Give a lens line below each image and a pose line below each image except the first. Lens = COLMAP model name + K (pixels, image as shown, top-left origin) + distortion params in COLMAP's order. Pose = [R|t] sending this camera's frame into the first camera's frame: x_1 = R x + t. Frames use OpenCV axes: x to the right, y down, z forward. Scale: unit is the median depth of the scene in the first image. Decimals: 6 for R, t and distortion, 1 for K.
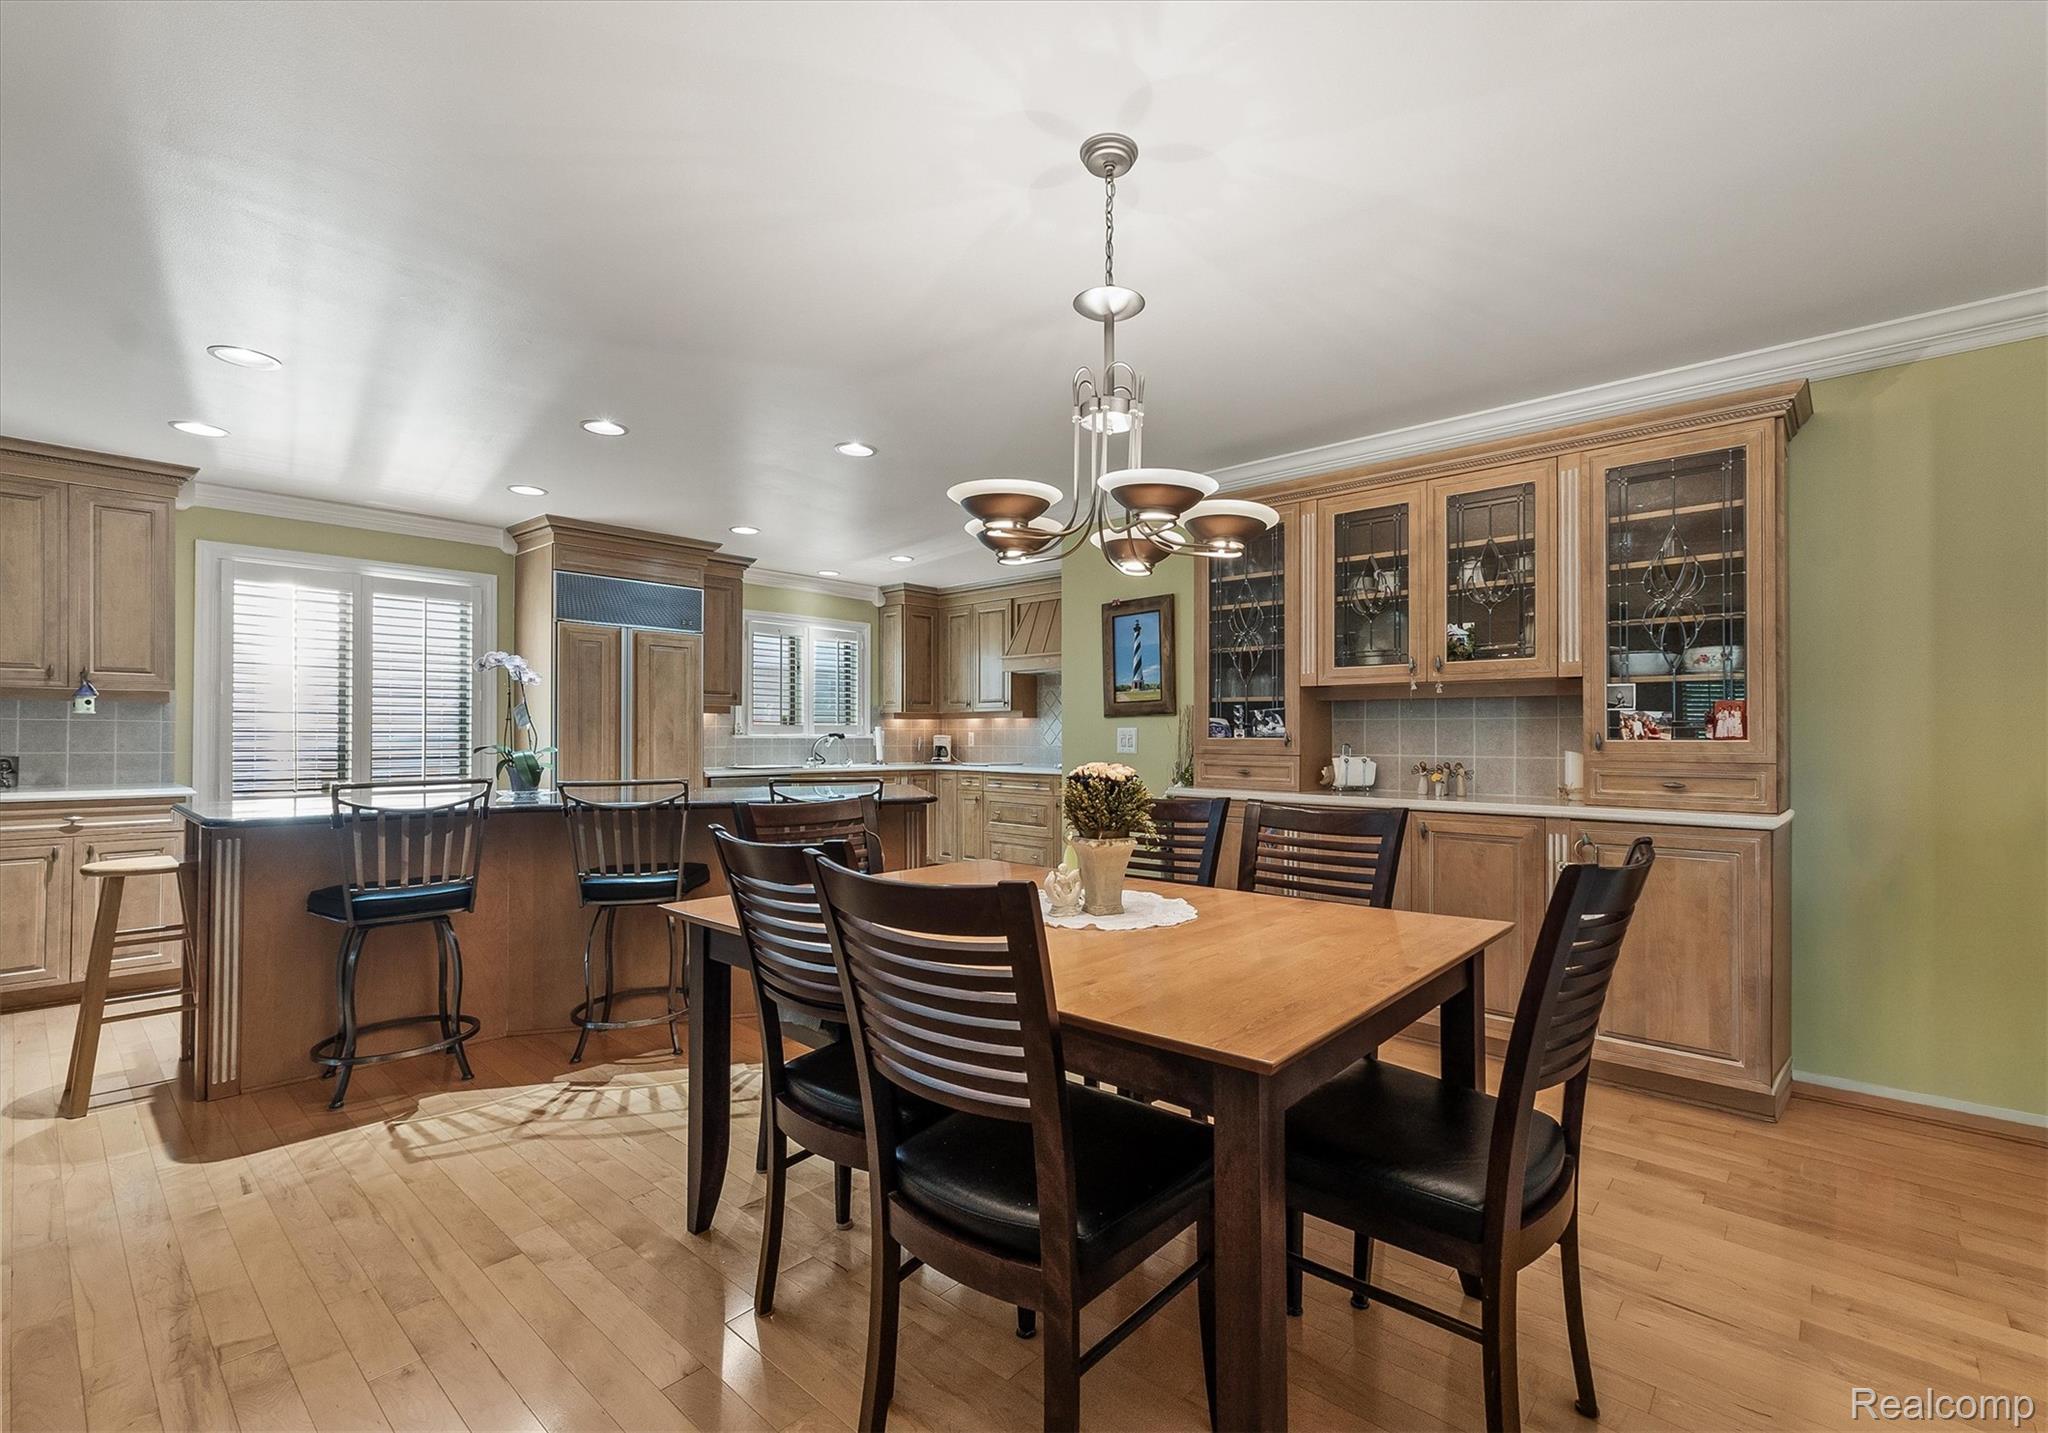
lens RADIAL K [[907.0, 0, 1076.4], [0, 907.0, 722.0], [0, 0, 1]] dist [0.004947, 0.001063]
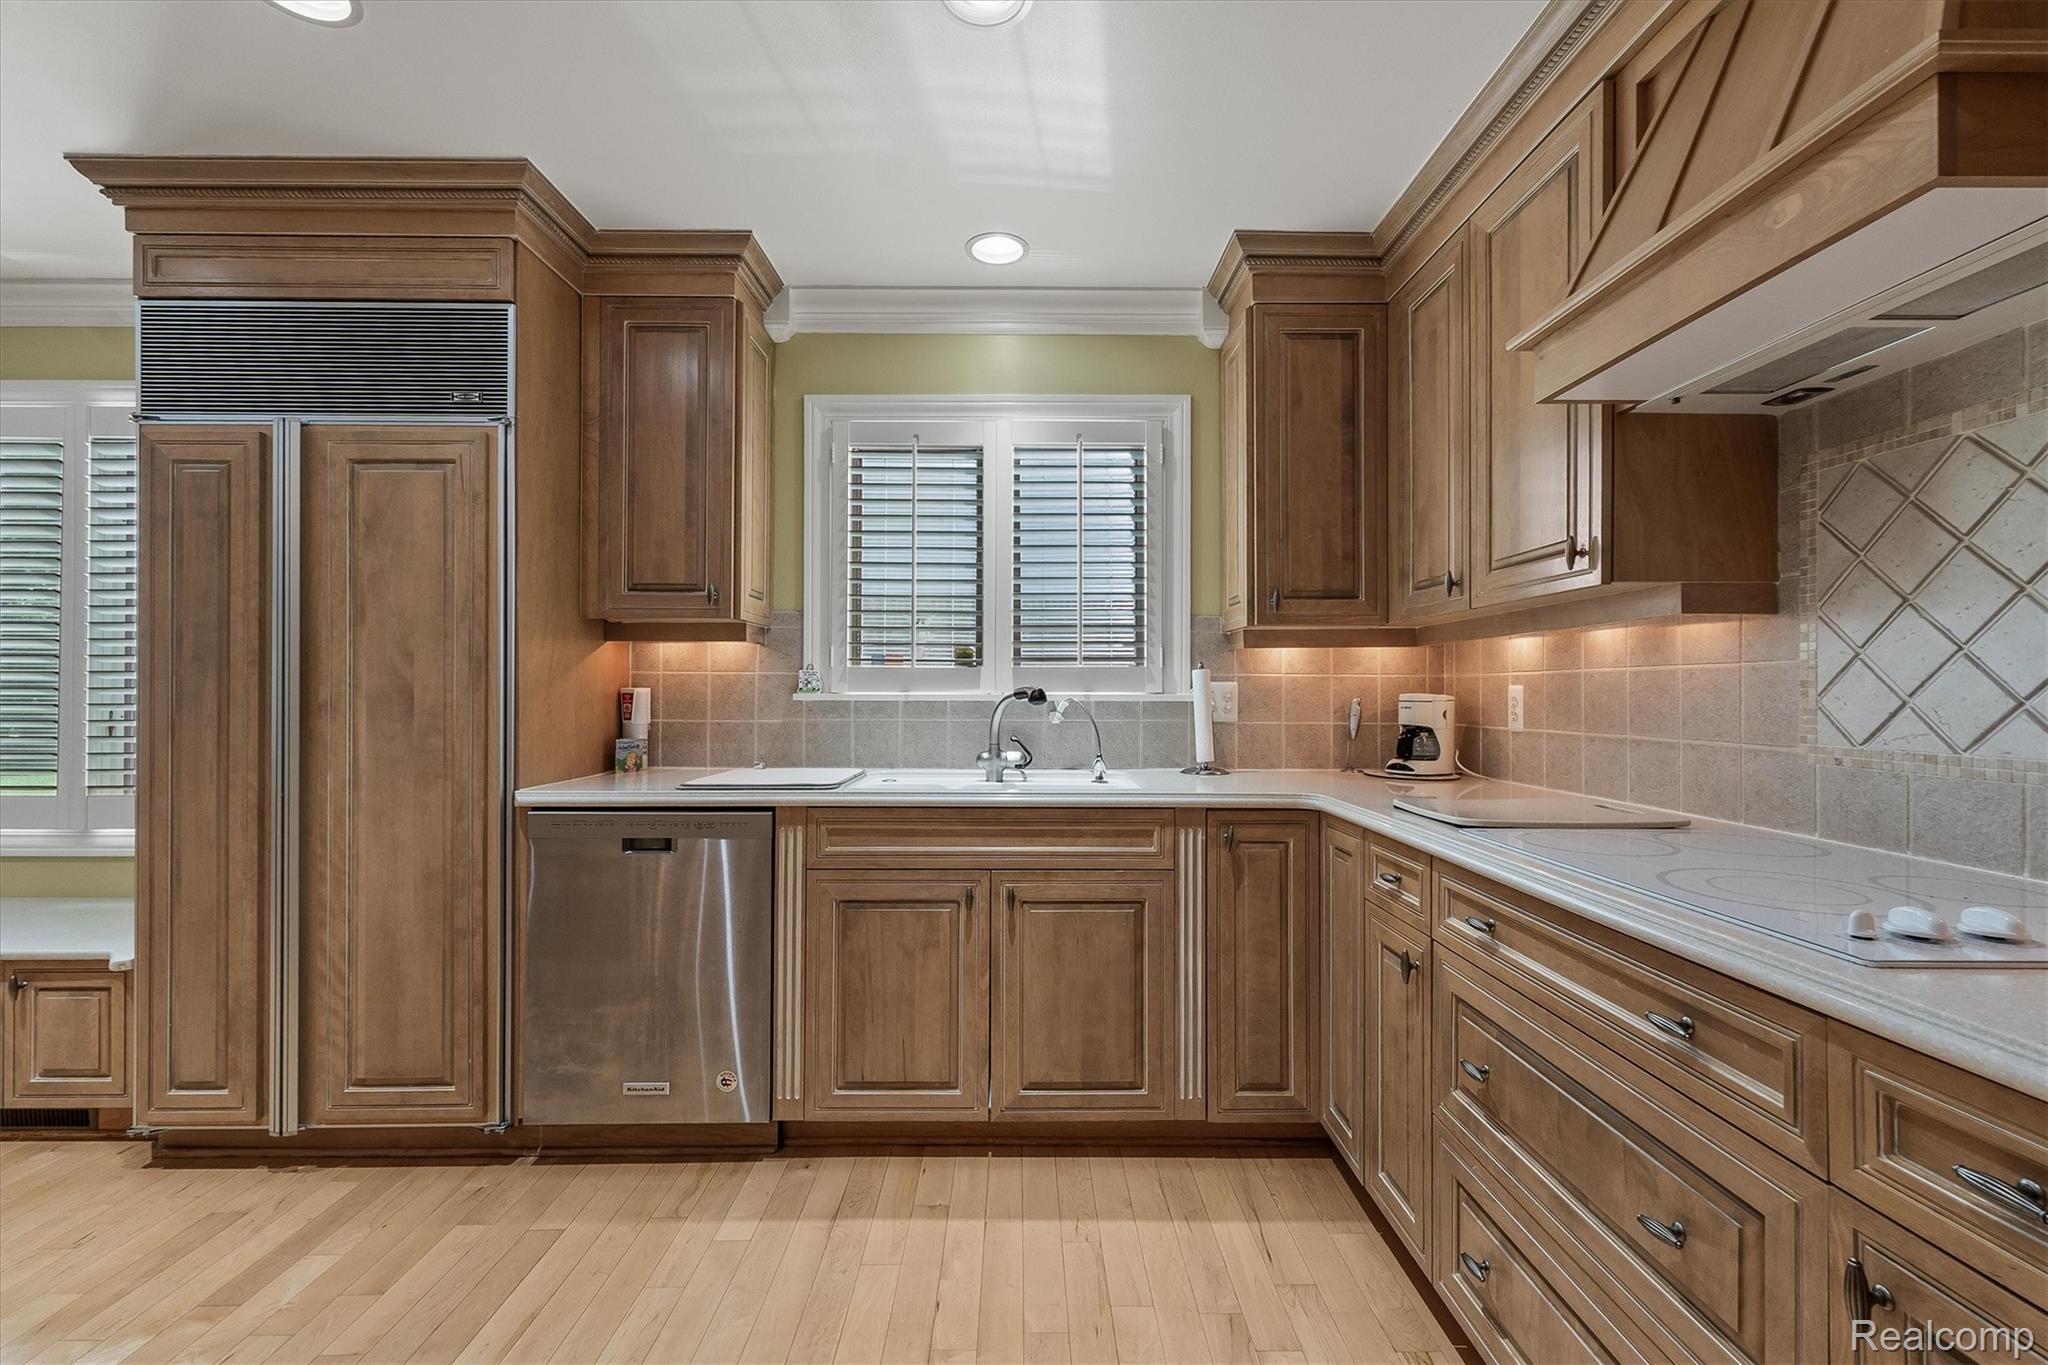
lens RADIAL K [[865.0, 0, 987.9], [0, 865.0, 688.9], [0, 0, 1]] dist [0.005291, 0.000109]
pose [[0.645508, -0.003057, -0.763748, -0.007931], [0.010651, 0.999931, 0.004999, 0.010757], [0.763679, -0.011362, 0.645496, 0.755784]]
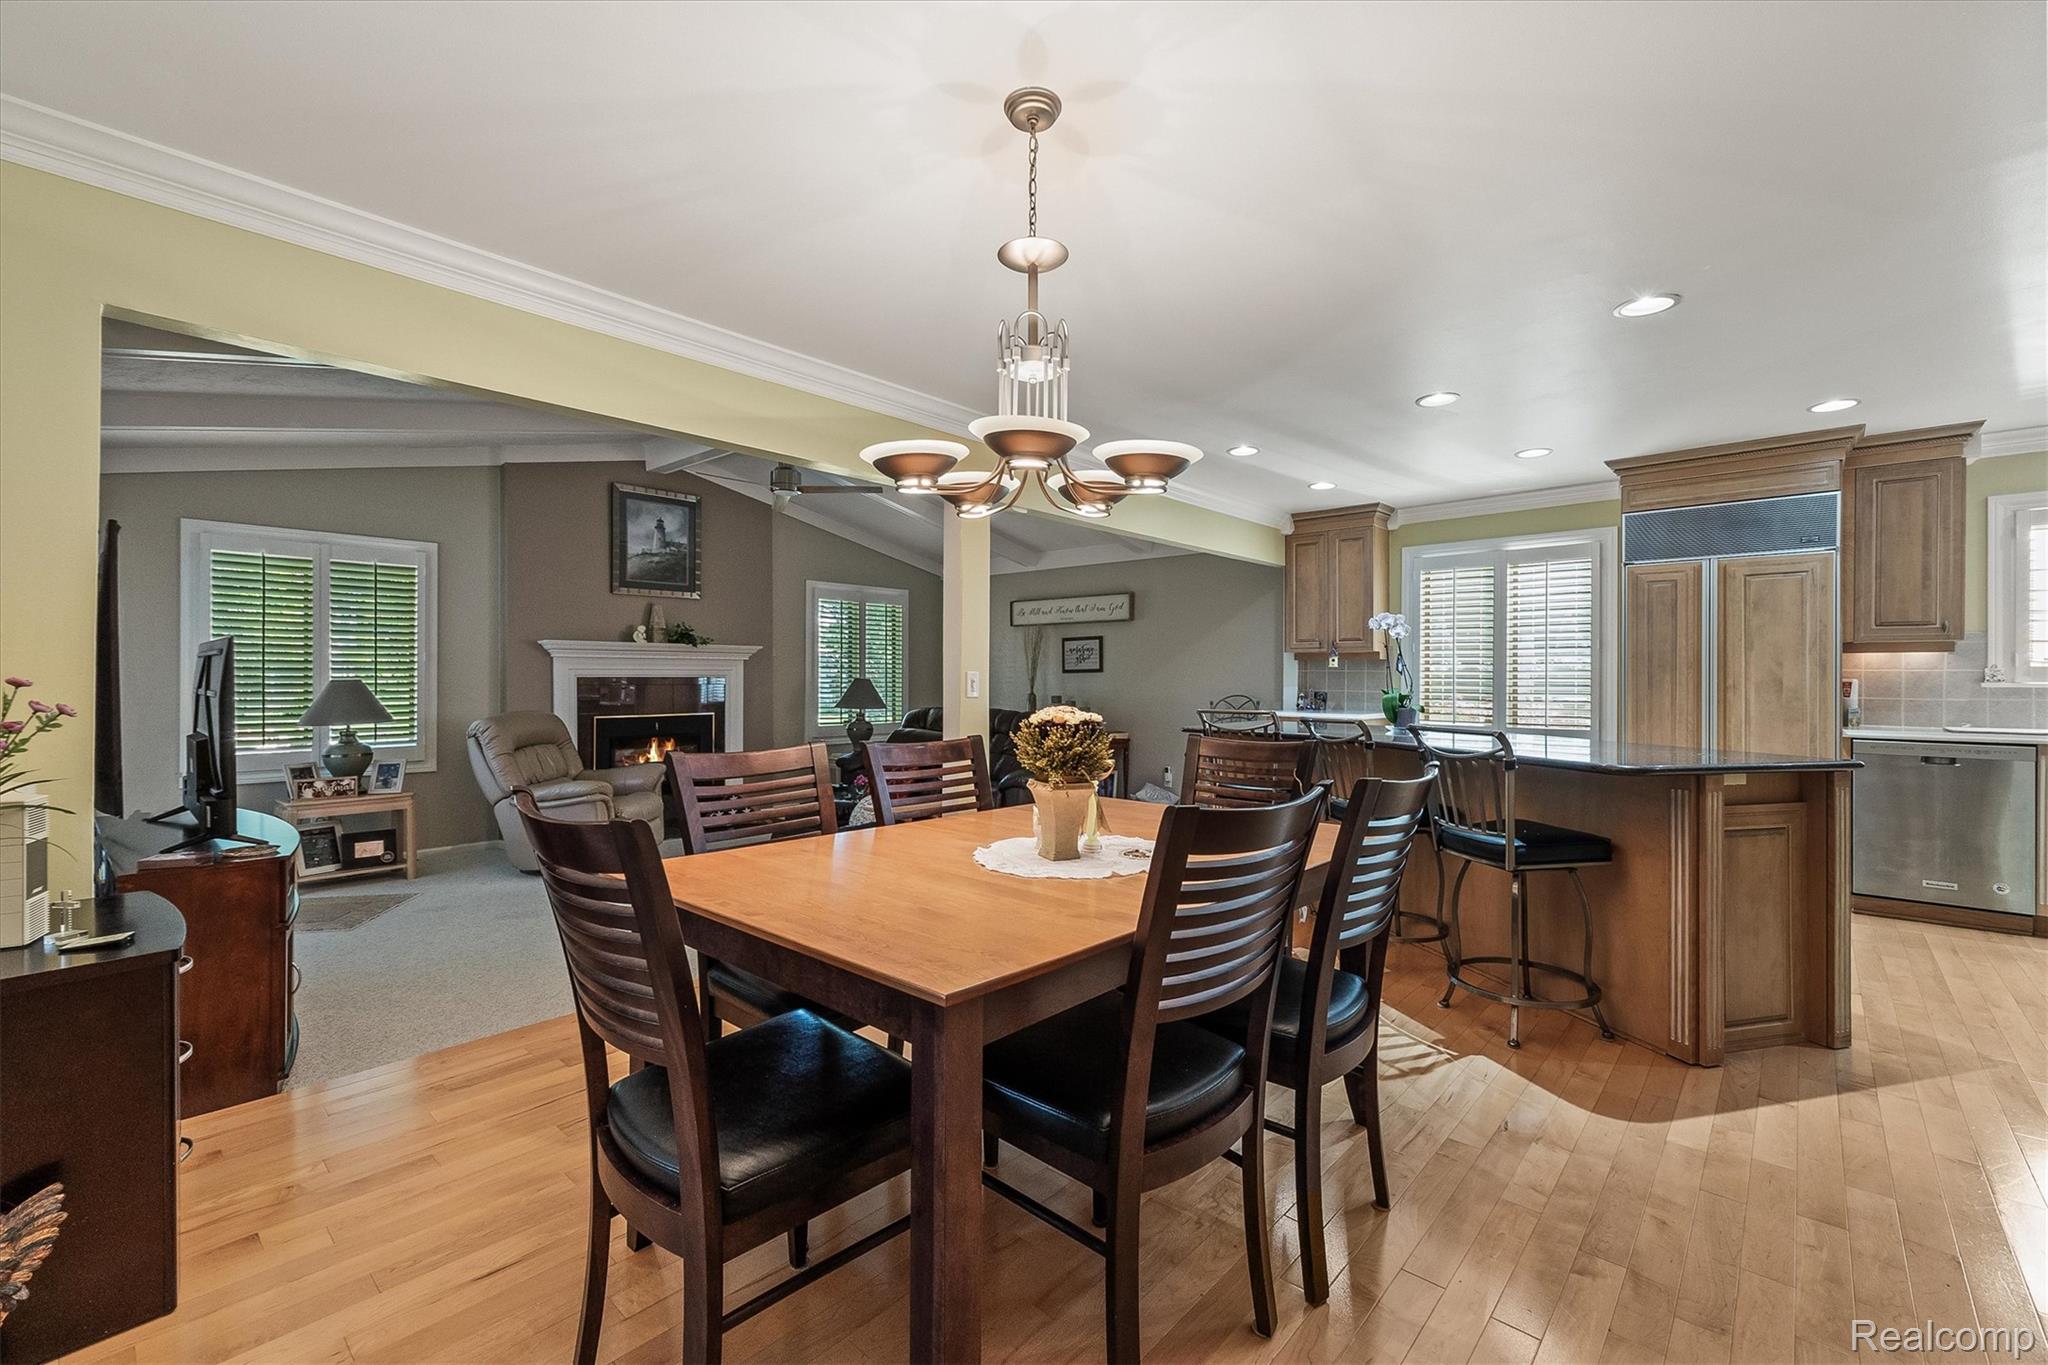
lens RADIAL K [[865.0, 0, 1039.3], [0, 865.0, 675.2], [0, 0, 1]] dist [0.005291, 0.000109]
pose [[-0.003375, -0.005299, -0.999980, 0.268467], [0.010843, 0.999927, -0.005336, 0.004464], [0.999936, -0.010861, -0.003318, 0.267259]]
